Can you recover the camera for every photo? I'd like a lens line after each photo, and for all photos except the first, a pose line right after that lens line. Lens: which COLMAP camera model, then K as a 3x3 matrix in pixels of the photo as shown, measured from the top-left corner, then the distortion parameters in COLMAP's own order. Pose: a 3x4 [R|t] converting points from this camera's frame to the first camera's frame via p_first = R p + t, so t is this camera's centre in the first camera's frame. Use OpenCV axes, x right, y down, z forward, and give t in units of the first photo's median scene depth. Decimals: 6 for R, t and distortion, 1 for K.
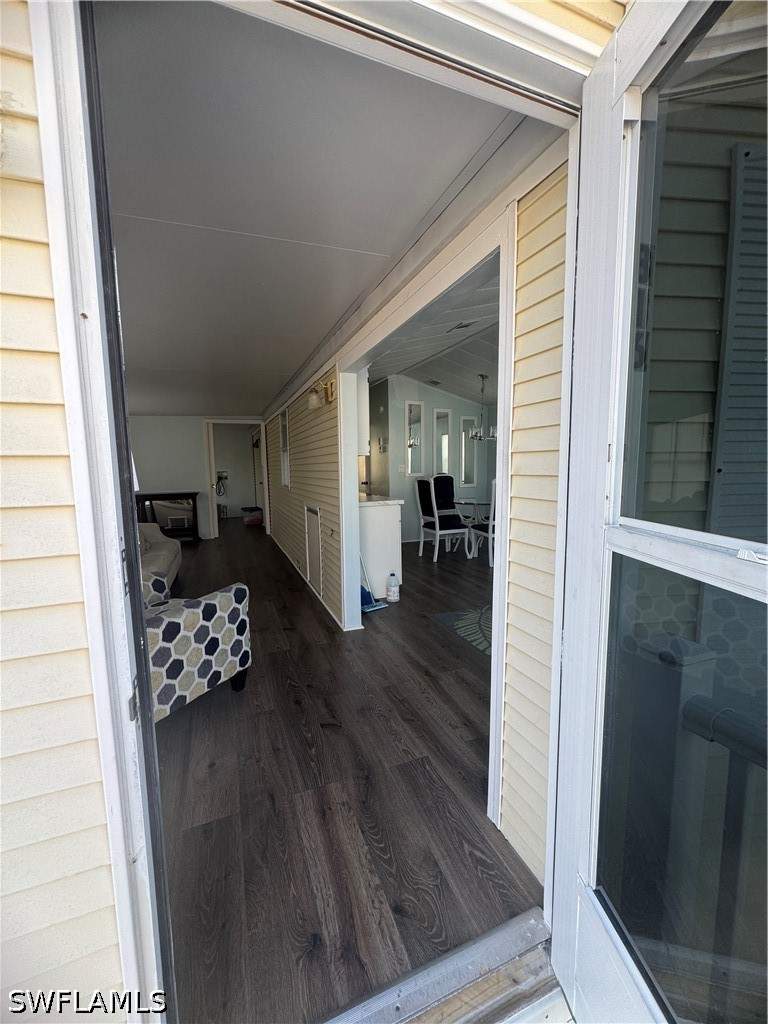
lens RADIAL K [[412.1, 0, 384.1], [0, 412.1, 511.9], [0, 0, 1]] dist [-0.001895, 0.000561]
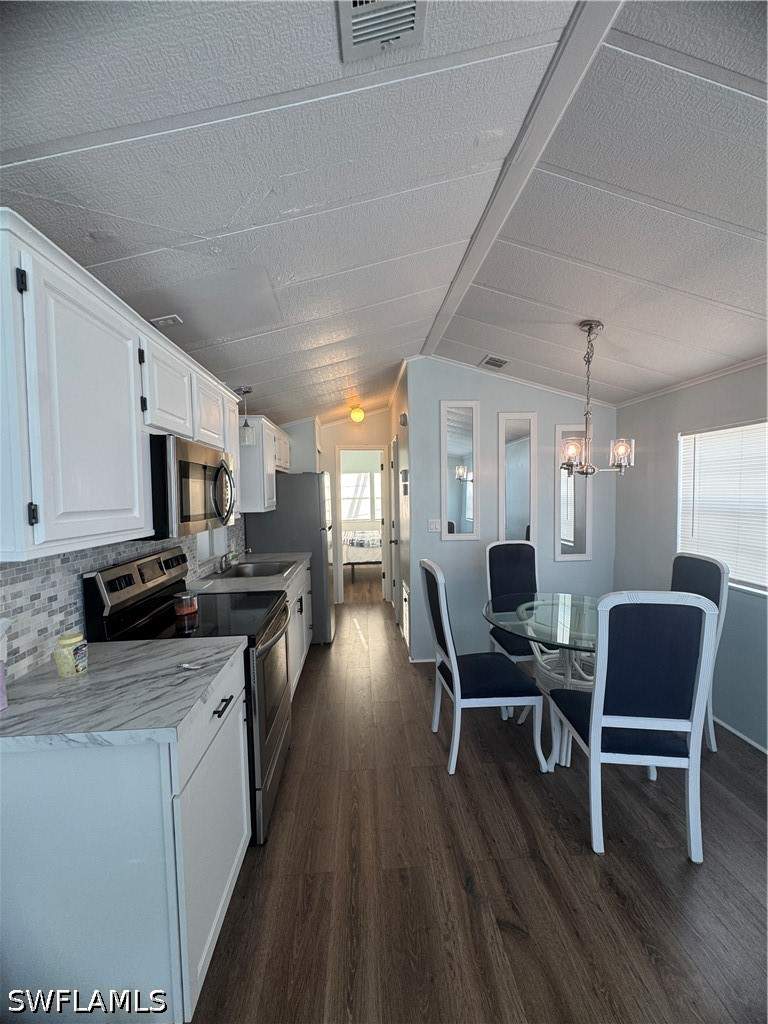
lens RADIAL K [[412.1, 0, 383.5], [0, 412.1, 511.4], [0, 0, 1]] dist [-0.001895, 0.000561]
pose [[0.948819, 0.013974, -0.315510, 0.191179], [-0.032885, 0.997961, -0.054695, -0.117359], [0.314103, 0.062271, 0.947345, 0.591036]]
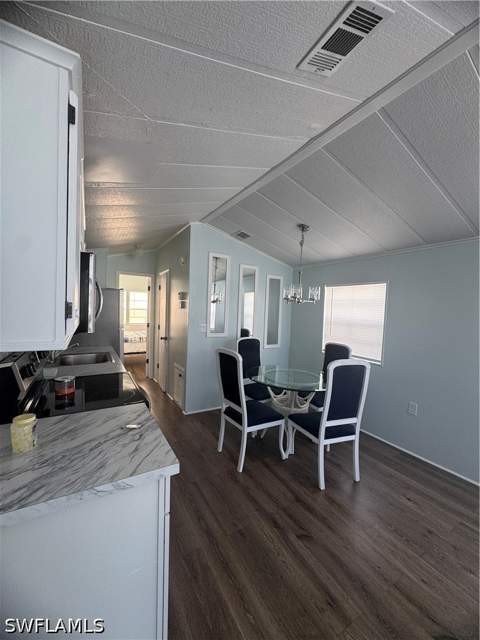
lens RADIAL K [[257.6, 0, 241.1], [0, 257.6, 319.5], [0, 0, 1]] dist [-0.001895, 0.000561]
pose [[0.986677, 0.044443, 0.156506, 0.047184], [-0.033124, 0.996693, -0.074207, -0.108501], [-0.159287, 0.068034, 0.984885, 0.564960]]
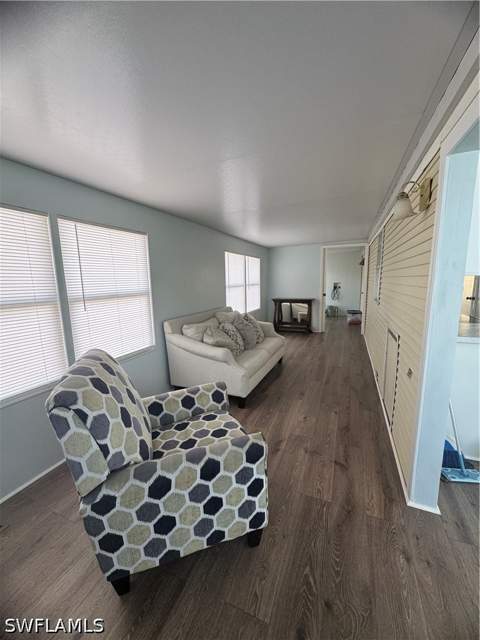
lens RADIAL K [[257.6, 0, 240.4], [0, 257.6, 319.0], [0, 0, 1]] dist [-0.001895, 0.000561]
pose [[0.715356, 0.109996, -0.690048, -0.016314], [-0.070590, 0.993856, 0.085245, -0.050489], [0.695185, -0.012270, 0.718726, 0.268278]]
